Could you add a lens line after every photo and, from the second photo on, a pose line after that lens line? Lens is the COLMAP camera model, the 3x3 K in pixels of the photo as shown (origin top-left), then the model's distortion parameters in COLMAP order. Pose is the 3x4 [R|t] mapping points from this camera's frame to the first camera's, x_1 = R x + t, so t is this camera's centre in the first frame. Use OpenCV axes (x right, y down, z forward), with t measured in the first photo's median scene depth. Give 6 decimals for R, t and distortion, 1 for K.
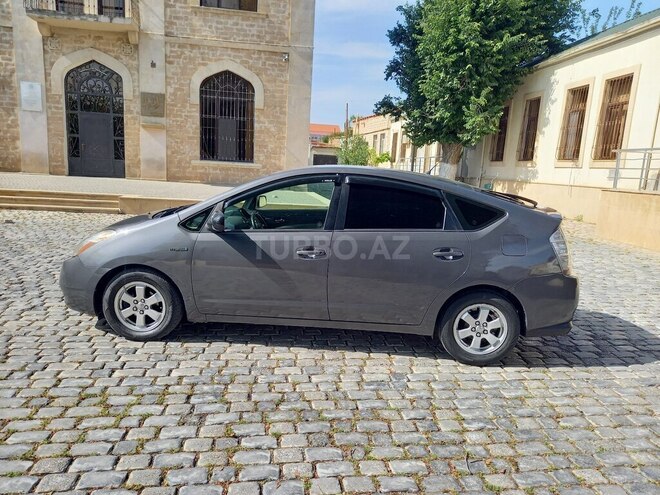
lens RADIAL K [[487.3, 0, 330.2], [0, 487.3, 249.2], [0, 0, 1]] dist [0.034919, -0.028335]
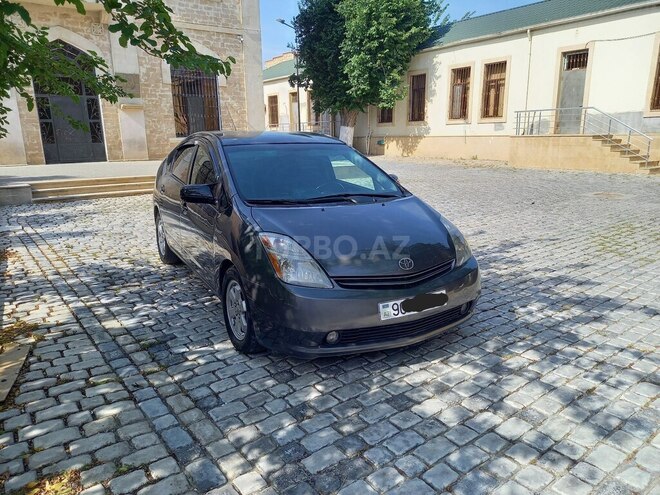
lens RADIAL K [[487.3, 0, 329.7], [0, 487.3, 247.5], [0, 0, 1]] dist [0.034919, -0.028335]
pose [[0.867466, -0.177183, 0.464875, -0.530092], [0.145004, 0.983905, 0.104426, -0.011578], [-0.475895, -0.023177, 0.879197, -0.092660]]
